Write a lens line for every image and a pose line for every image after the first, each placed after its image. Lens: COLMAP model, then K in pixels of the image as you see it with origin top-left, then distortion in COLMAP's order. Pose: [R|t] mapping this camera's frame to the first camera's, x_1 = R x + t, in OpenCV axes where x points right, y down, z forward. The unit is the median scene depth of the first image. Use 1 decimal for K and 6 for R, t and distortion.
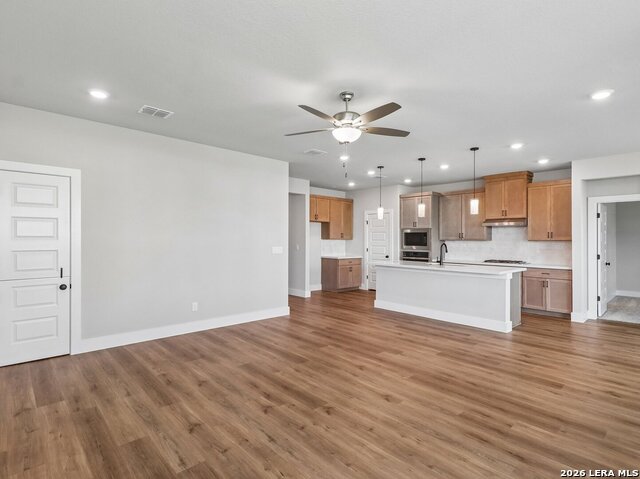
lens RADIAL K [[335.9, 0, 315.3], [0, 335.9, 236.4], [0, 0, 1]] dist [0.032410, -0.017702]
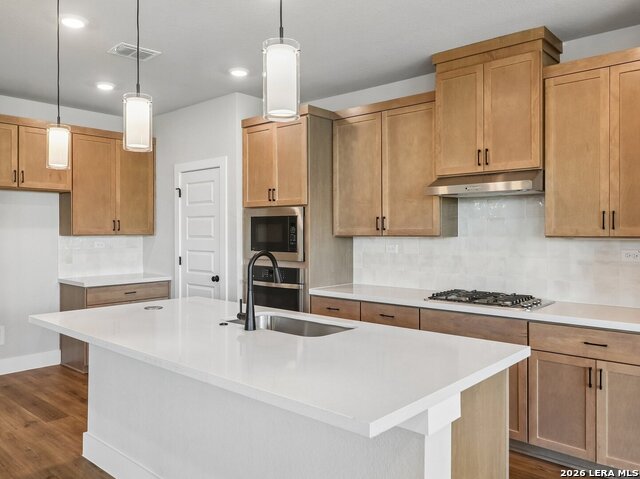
lens RADIAL K [[492.5, 0, 317.7], [0, 492.5, 236.8], [0, 0, 1]] dist [0.000845, 0.004463]
pose [[0.995274, -0.011188, 0.096464, 0.474151], [0.009010, 0.999695, 0.022985, -0.001527], [-0.096691, -0.022007, 0.995071, 0.716777]]
